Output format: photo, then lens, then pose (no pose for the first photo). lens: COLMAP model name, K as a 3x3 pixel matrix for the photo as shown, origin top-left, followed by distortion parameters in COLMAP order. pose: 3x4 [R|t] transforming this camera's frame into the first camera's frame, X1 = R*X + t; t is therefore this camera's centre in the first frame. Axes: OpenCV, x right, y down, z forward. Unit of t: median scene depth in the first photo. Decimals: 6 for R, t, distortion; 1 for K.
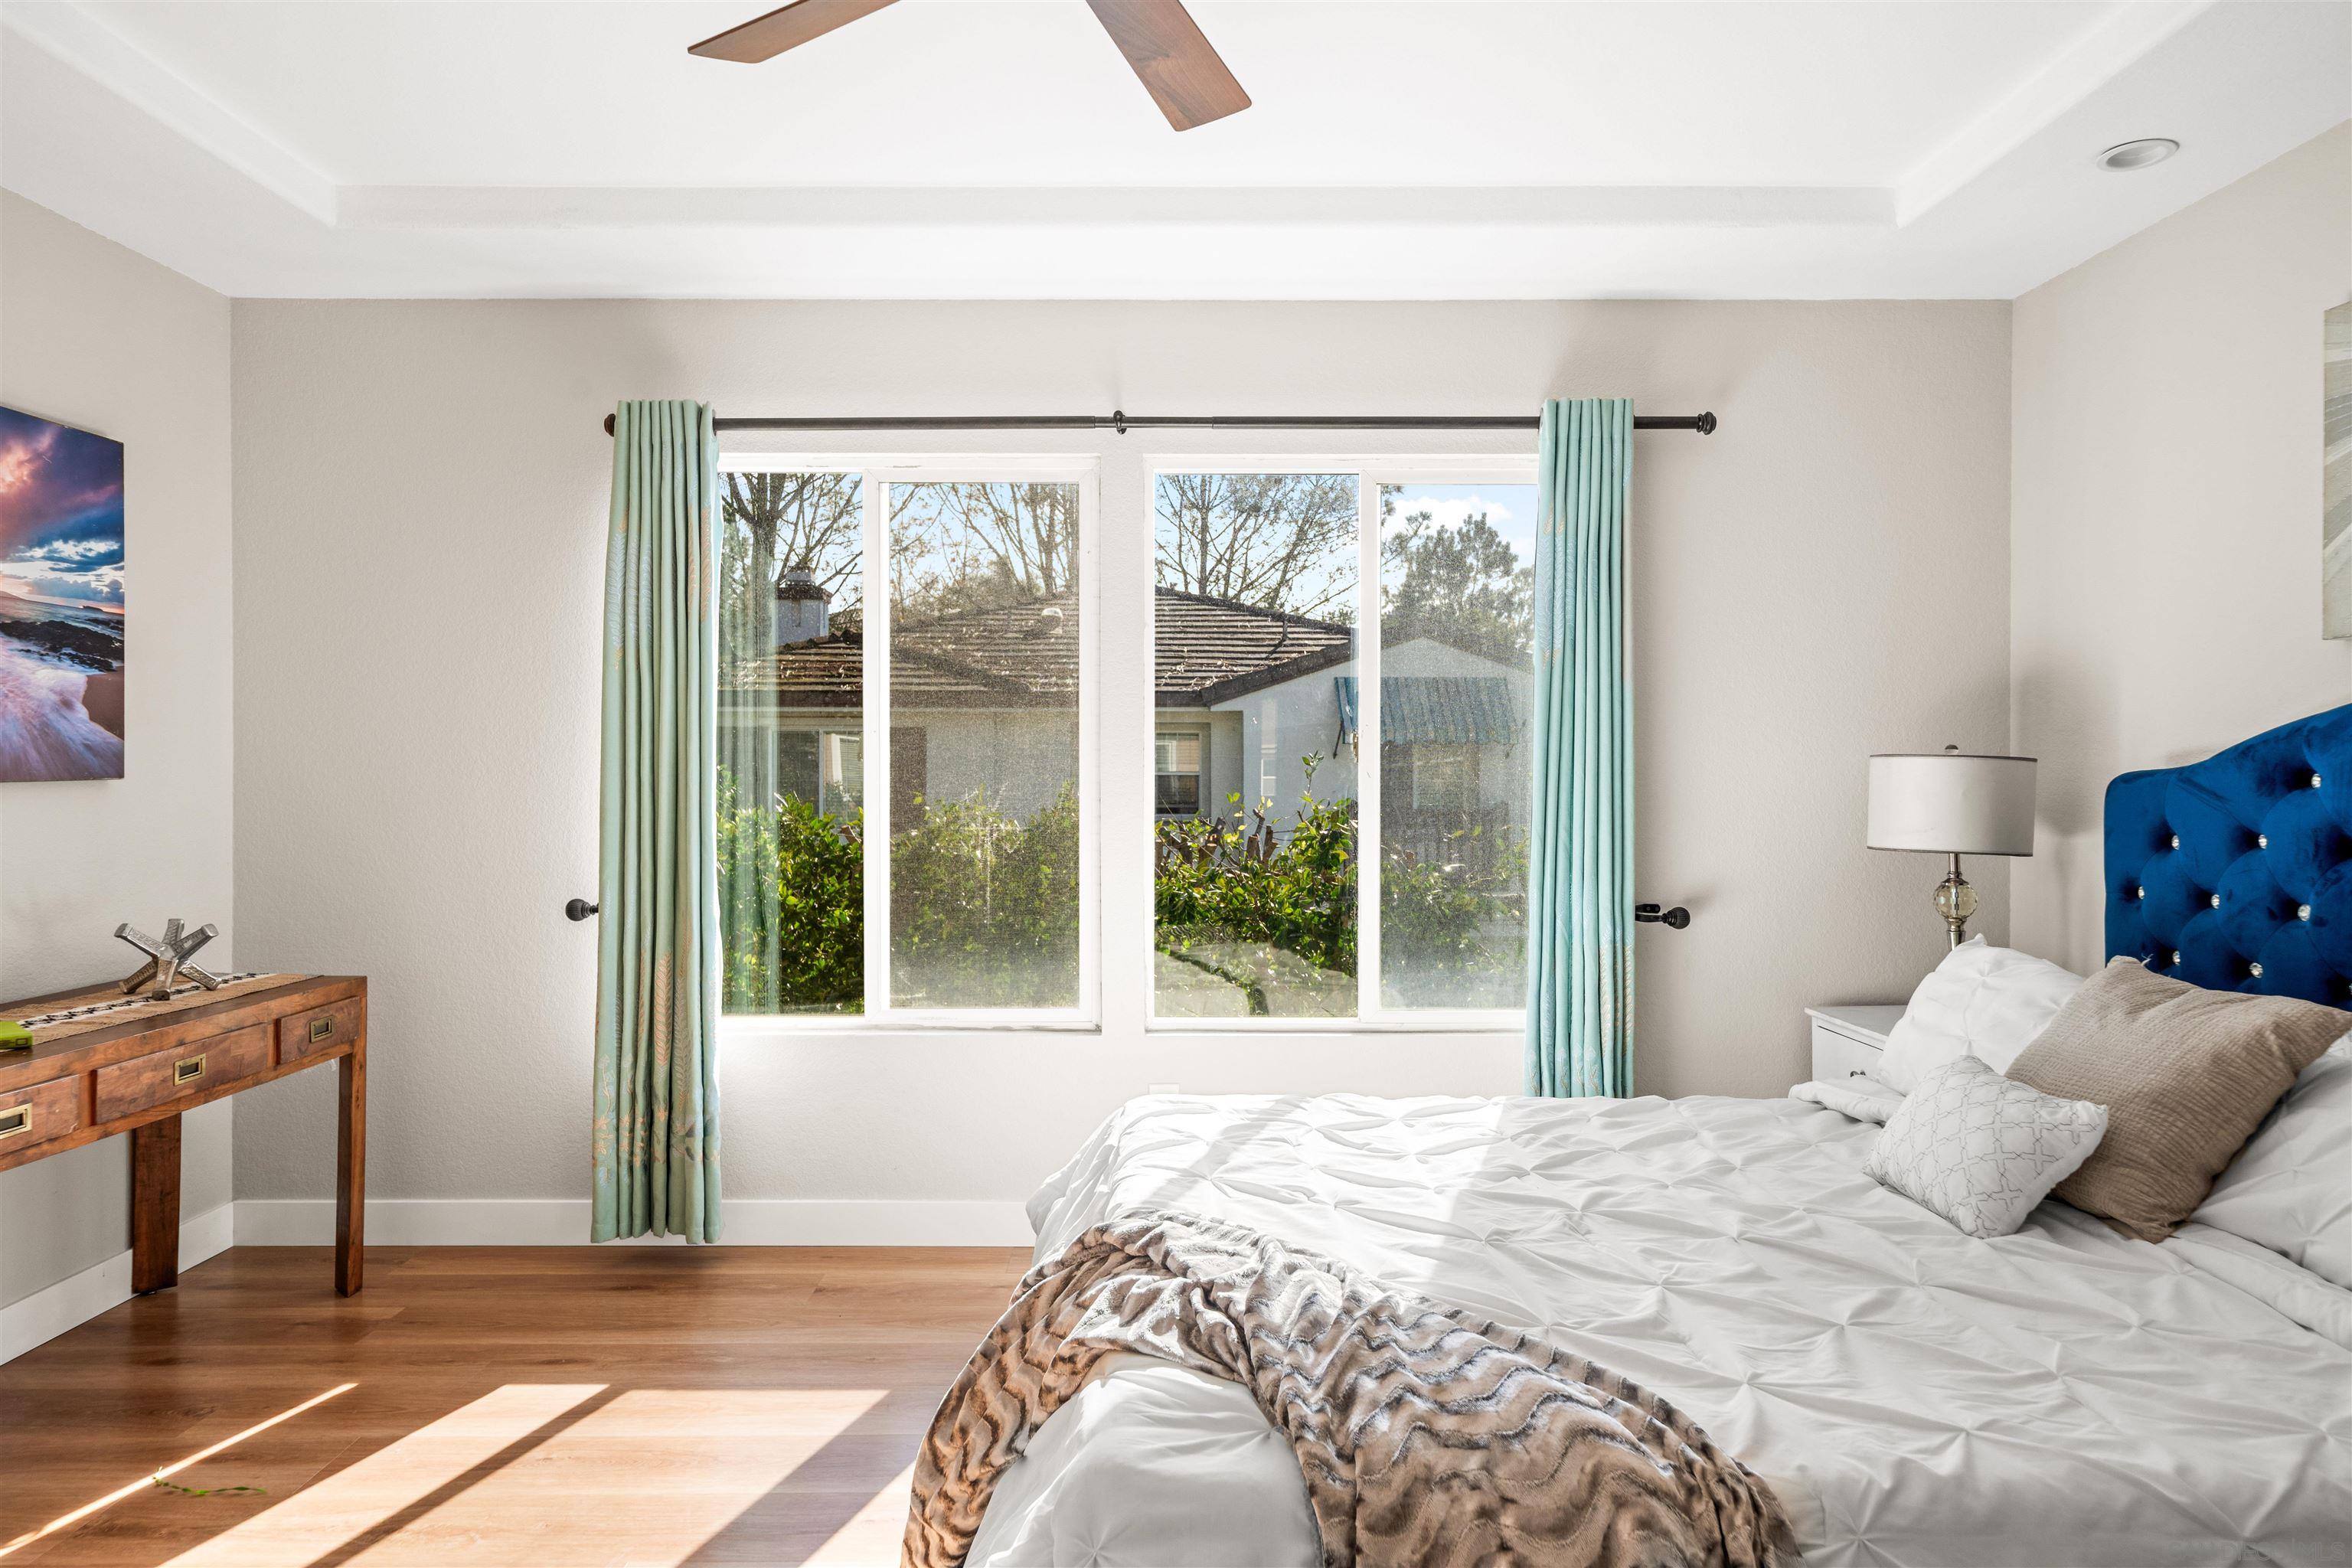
lens RADIAL K [[1560.2, 0, 1168.2], [0, 1560.2, 774.5], [0, 0, 1]] dist [0.003562, 0.000362]
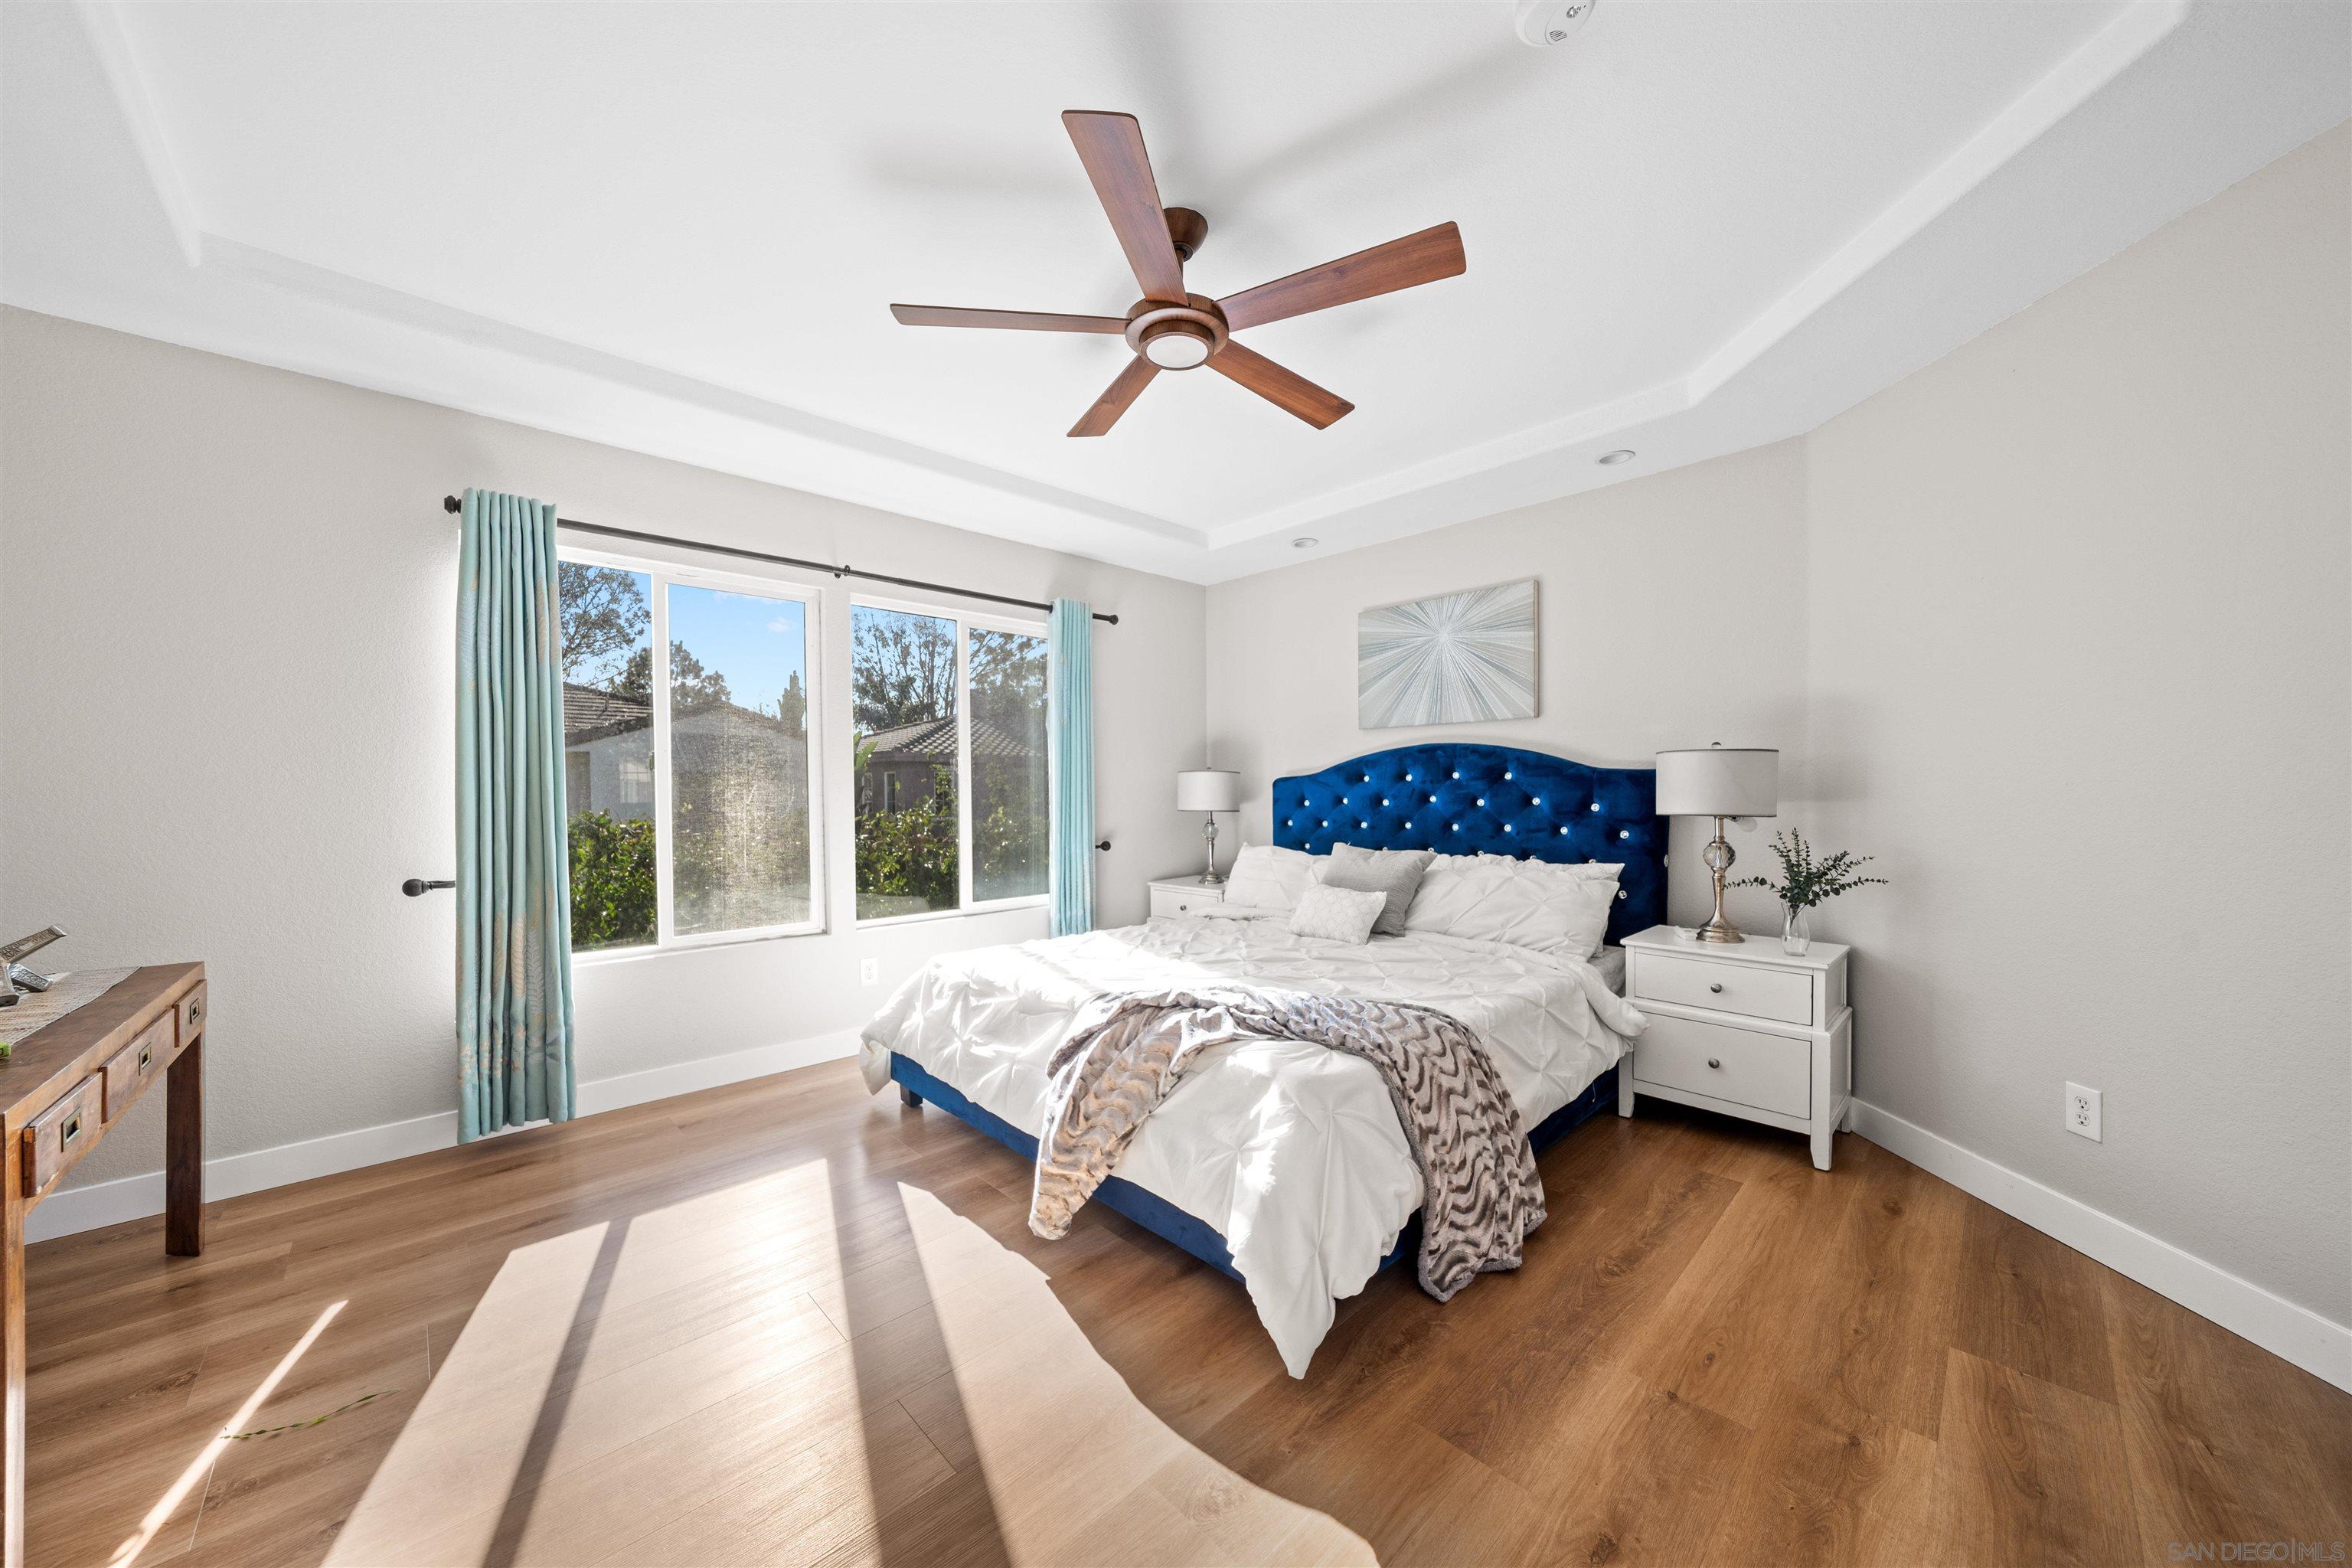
lens RADIAL K [[806.1, 0, 1160.4], [0, 806.1, 792.4], [0, 0, 1]] dist [-0.007325, 0.000362]
pose [[0.733755, -0.008481, 0.679361, -0.395535], [0.009249, 0.999954, 0.002493, 0.016150], [-0.679351, 0.004454, 0.733800, 0.131033]]
